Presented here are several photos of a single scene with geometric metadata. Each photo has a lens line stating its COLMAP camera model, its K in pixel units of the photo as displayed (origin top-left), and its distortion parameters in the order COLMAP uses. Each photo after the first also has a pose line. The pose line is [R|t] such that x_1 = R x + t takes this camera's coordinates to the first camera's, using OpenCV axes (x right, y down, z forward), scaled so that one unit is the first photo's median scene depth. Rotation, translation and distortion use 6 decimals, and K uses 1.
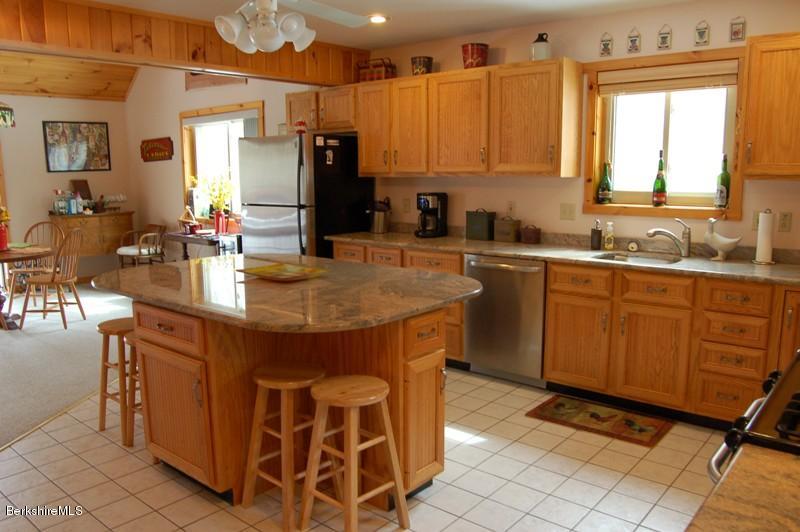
lens RADIAL K [[623.9, 0, 395.7], [0, 623.9, 281.2], [0, 0, 1]] dist [-0.100468, 0.045887]
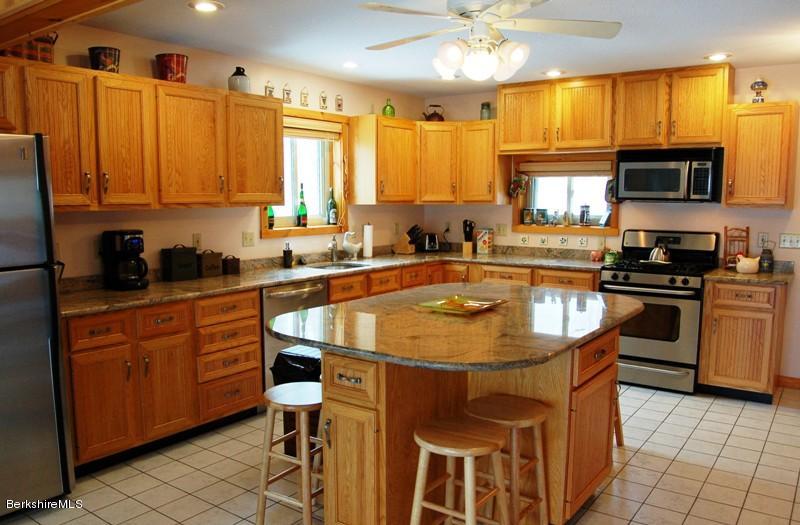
lens RADIAL K [[638.8, 0, 400.0], [0, 638.8, 262.5], [0, 0, 1]] dist [-0.005840, -0.001471]
pose [[-0.072236, -0.098298, 0.992532, -0.869449], [0.175001, 0.978445, 0.109640, -0.154087], [-0.981915, 0.181614, -0.053477, 0.847814]]
